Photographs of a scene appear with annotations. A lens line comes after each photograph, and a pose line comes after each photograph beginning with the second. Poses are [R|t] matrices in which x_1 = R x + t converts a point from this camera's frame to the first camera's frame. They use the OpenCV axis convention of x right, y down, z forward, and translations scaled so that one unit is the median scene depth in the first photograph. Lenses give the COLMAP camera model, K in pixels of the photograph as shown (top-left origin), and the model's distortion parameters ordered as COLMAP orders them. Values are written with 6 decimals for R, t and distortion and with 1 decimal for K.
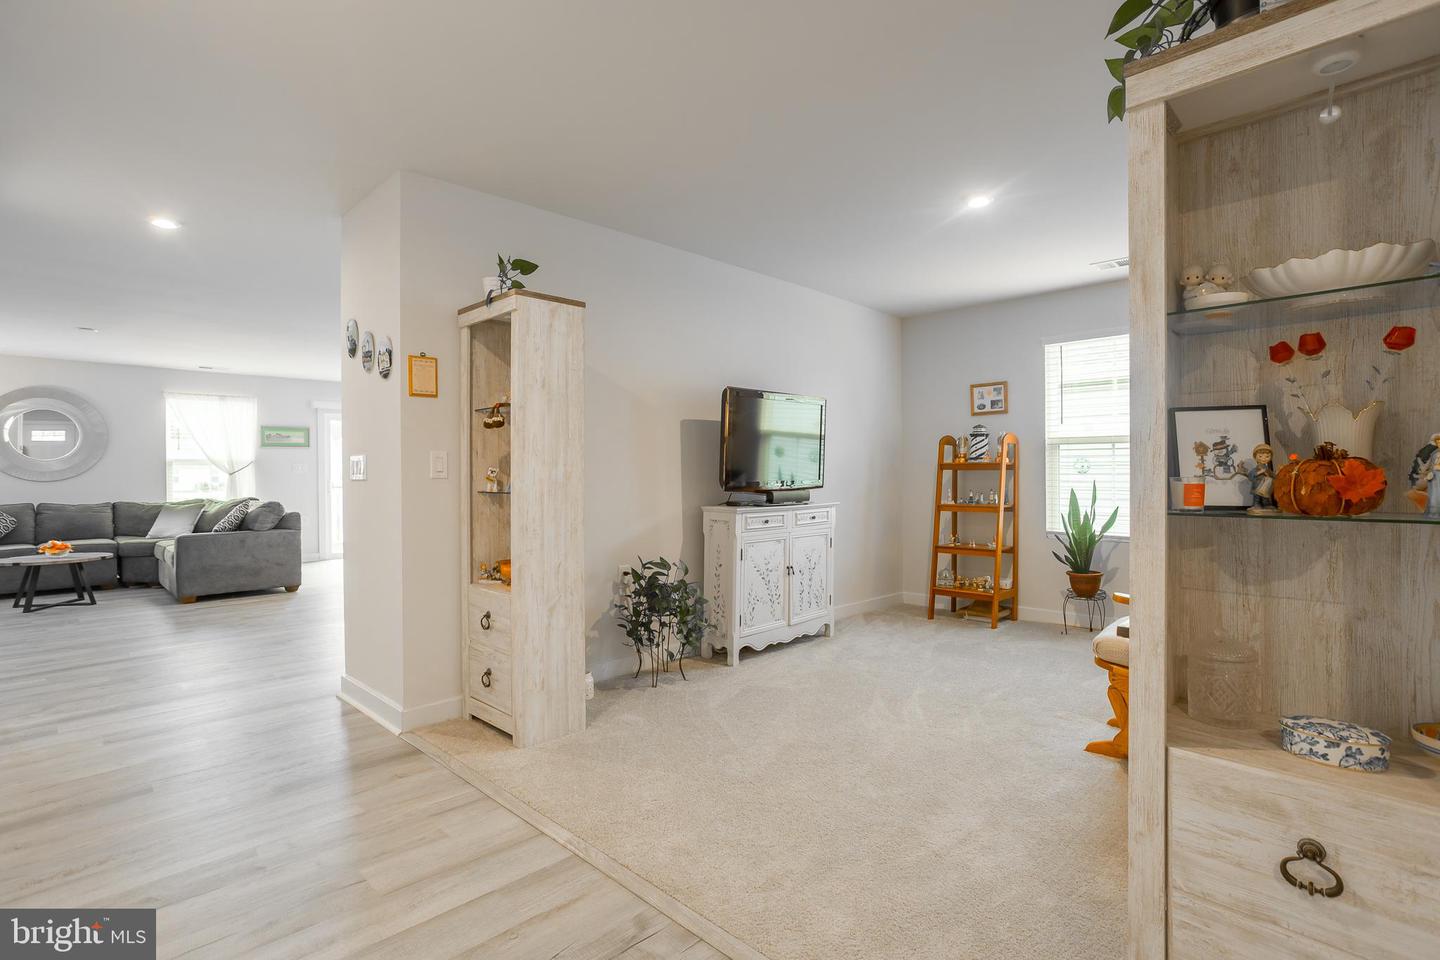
lens RADIAL K [[702.1, 0, 715.6], [0, 702.1, 475.3], [0, 0, 1]] dist [-0.054428, 0.038522]
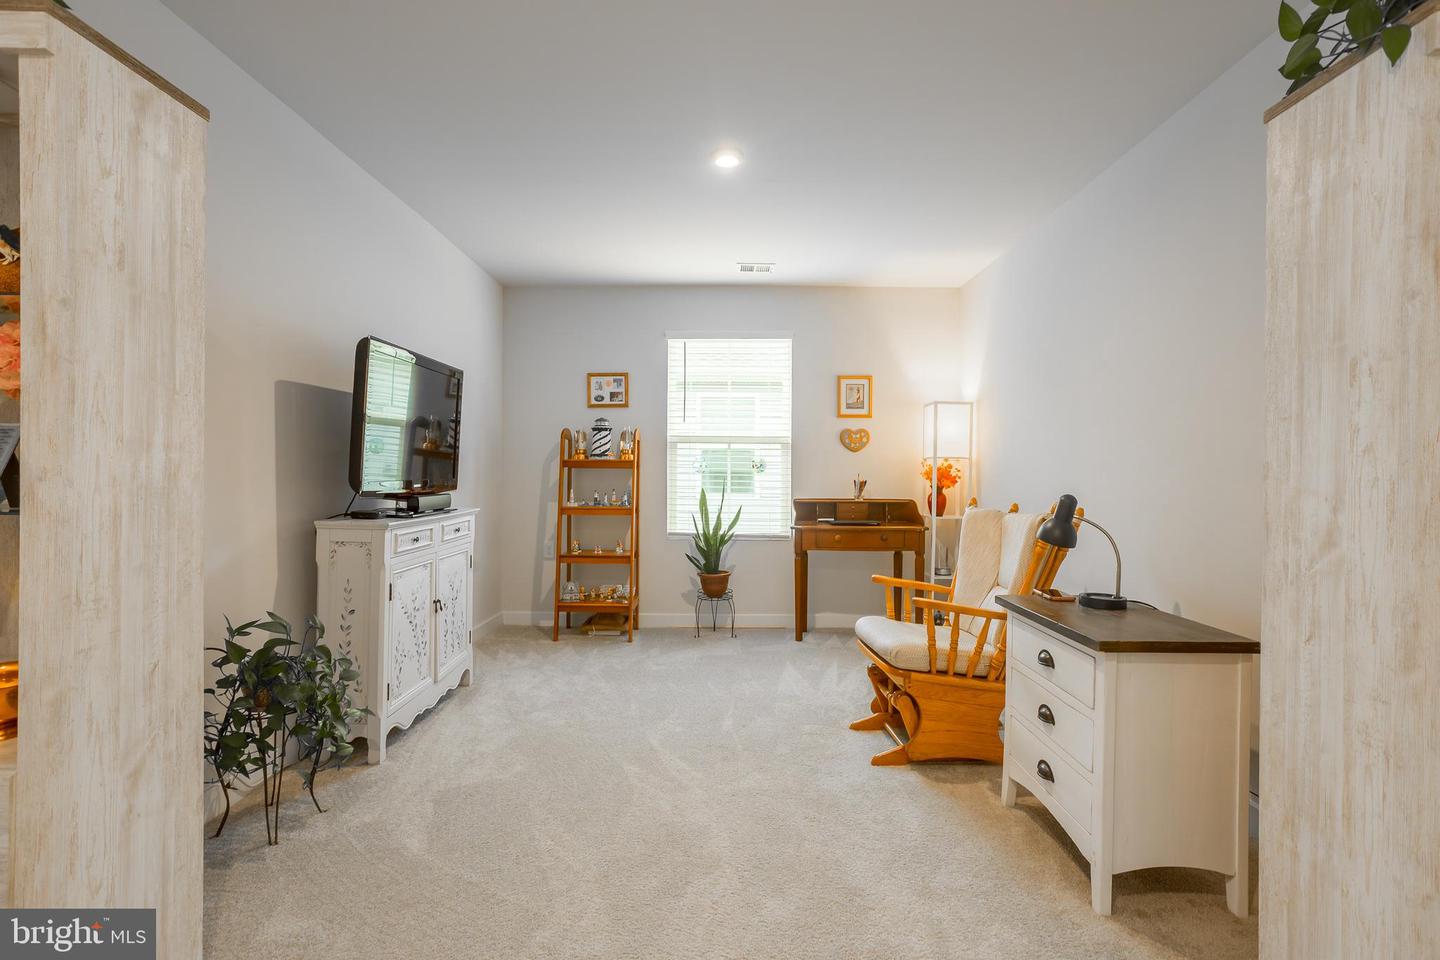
lens RADIAL K [[711.3, 0, 721.6], [0, 711.3, 476.4], [0, 0, 1]] dist [-0.055851, 0.043598]
pose [[0.720940, 0.005497, 0.692976, -0.190525], [-0.009699, 0.999951, 0.002159, -0.000300], [-0.692930, -0.008278, 0.720957, 0.294571]]
